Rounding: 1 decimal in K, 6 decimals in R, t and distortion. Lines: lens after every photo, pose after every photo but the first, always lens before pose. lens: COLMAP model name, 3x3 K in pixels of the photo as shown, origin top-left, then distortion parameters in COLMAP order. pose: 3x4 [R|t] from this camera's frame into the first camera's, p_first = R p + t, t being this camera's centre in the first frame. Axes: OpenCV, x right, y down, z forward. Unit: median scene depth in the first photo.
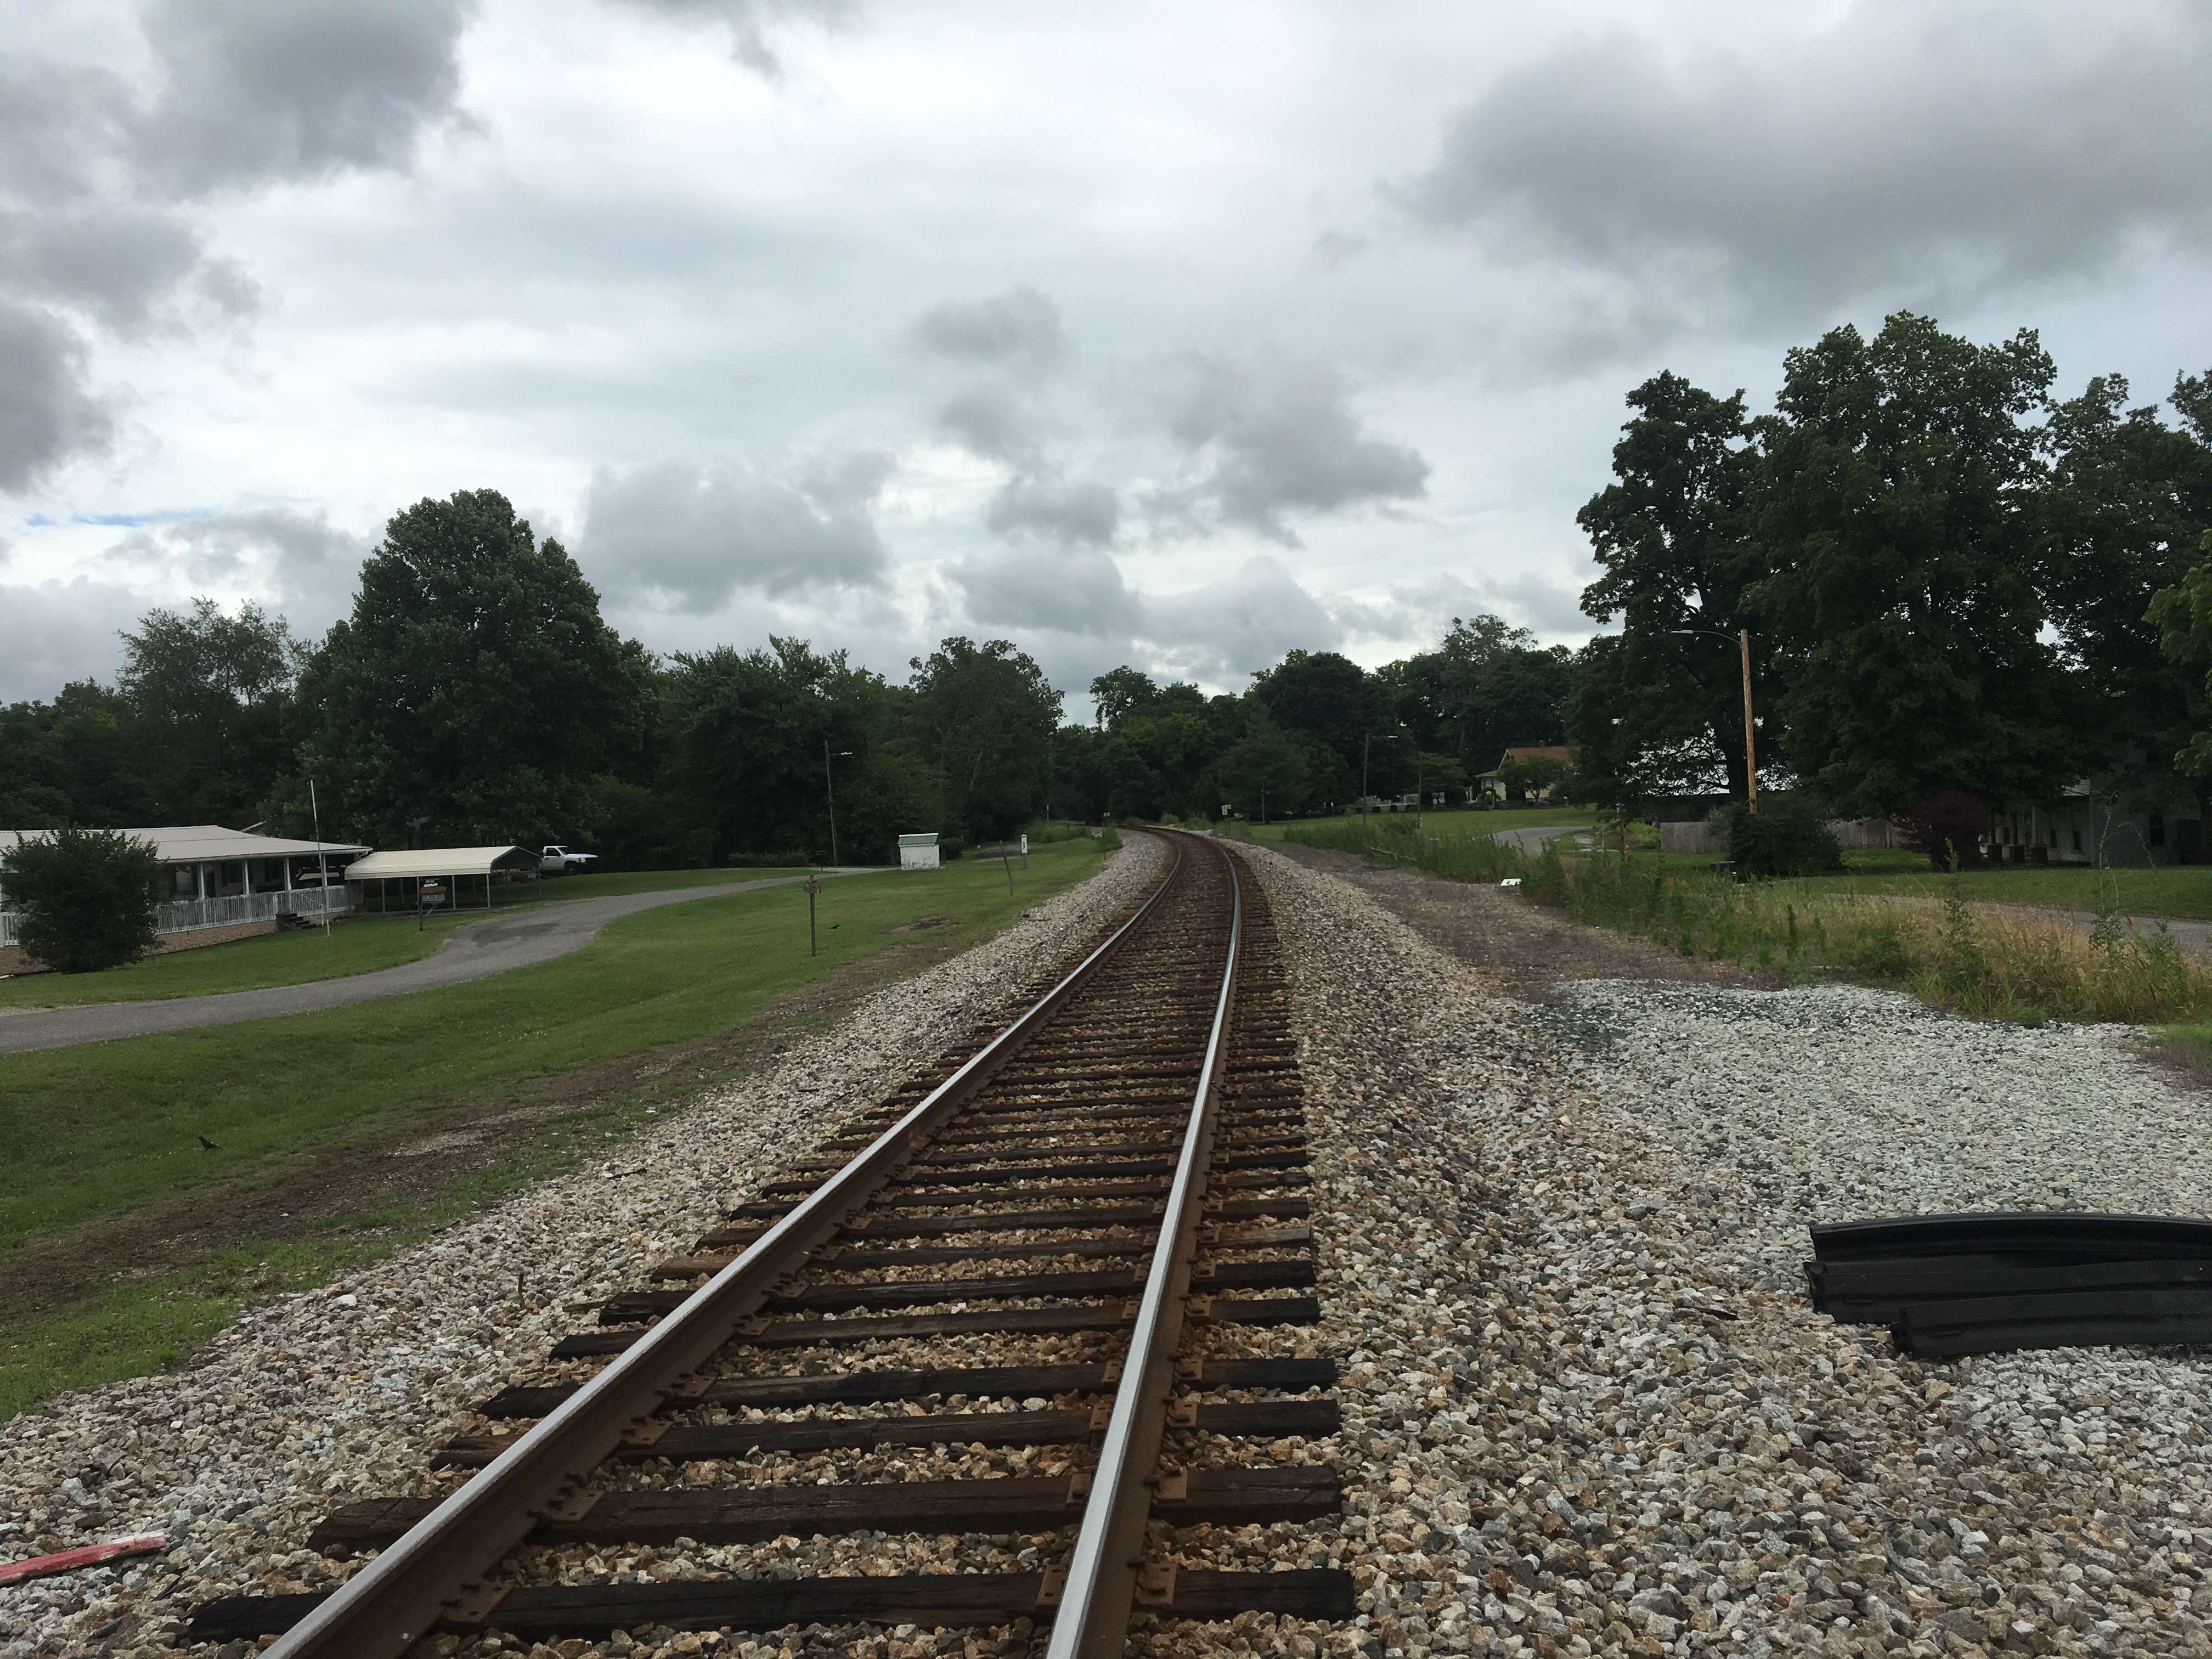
lens RADIAL K [[1838.8, 0, 1118.3], [0, 1838.8, 876.2], [0, 0, 1]] dist [0.070985, -0.096525]
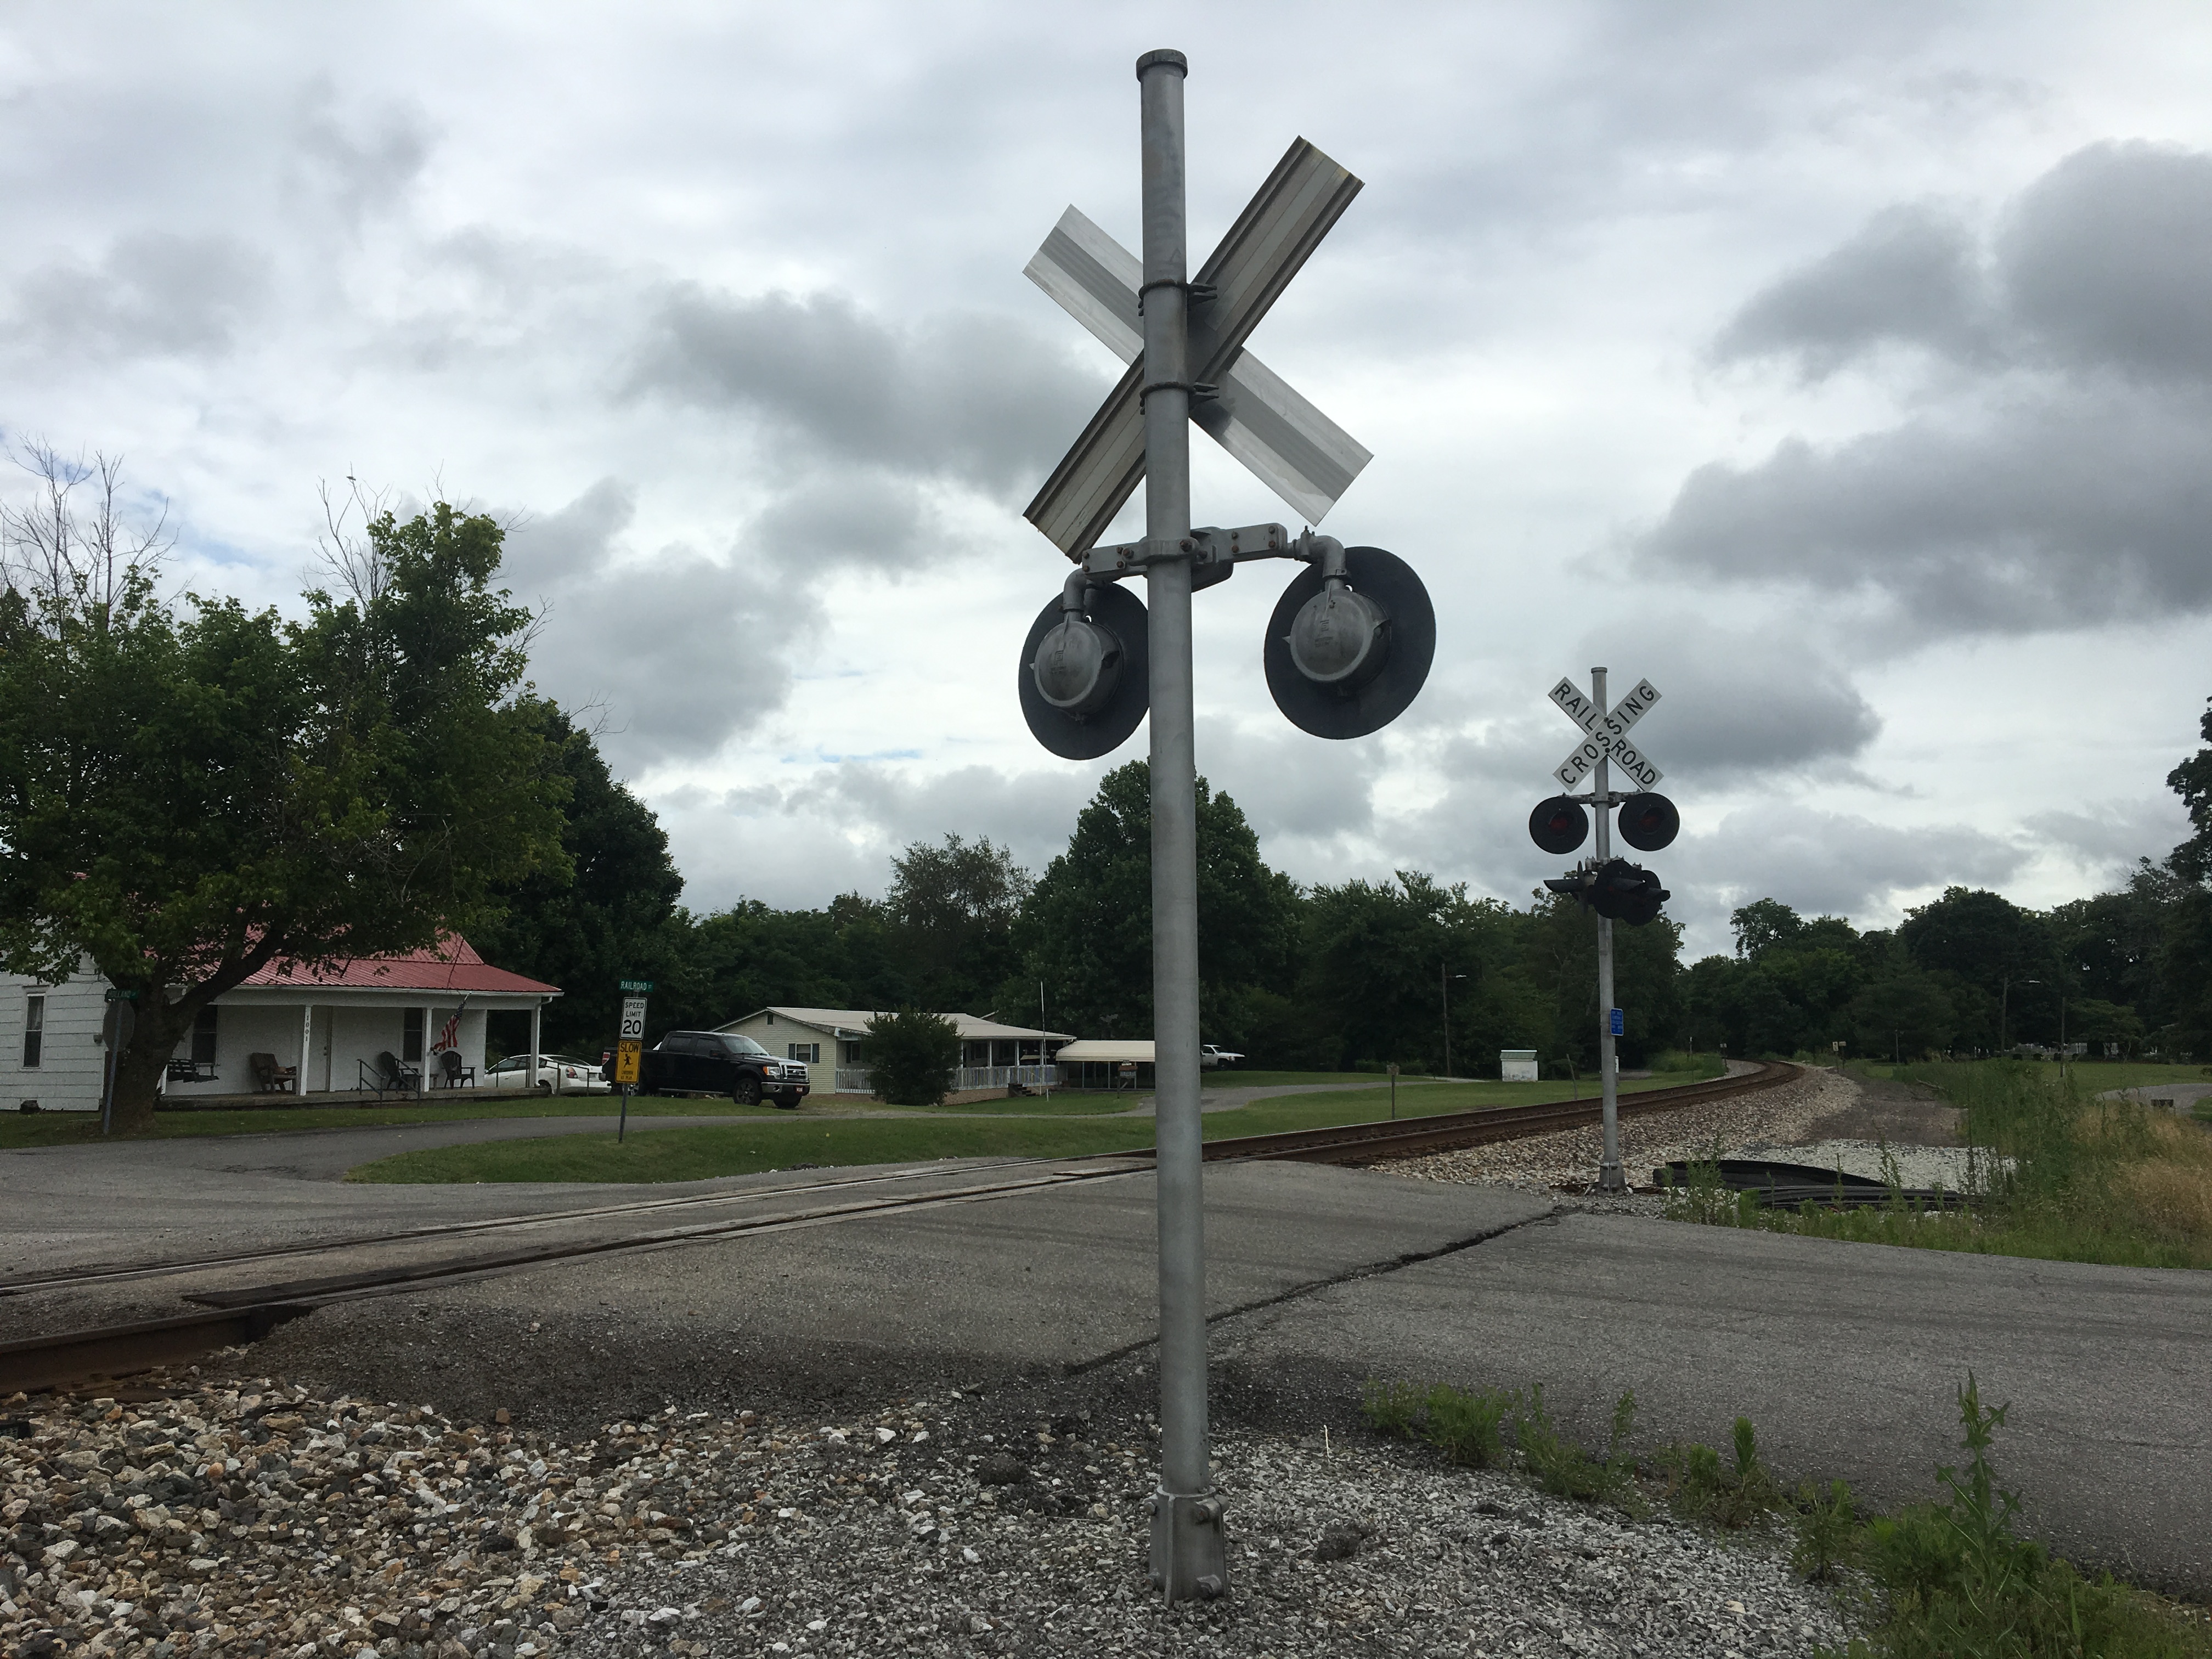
lens RADIAL K [[1838.8, 0, 1104.2], [0, 1838.8, 819.4], [0, 0, 1]] dist [0.070985, -0.096525]
pose [[0.938914, 0.009589, -0.344018, 0.033490], [-0.060696, 0.988557, -0.138101, 0.007338], [0.338757, 0.150545, 0.928752, -0.130425]]
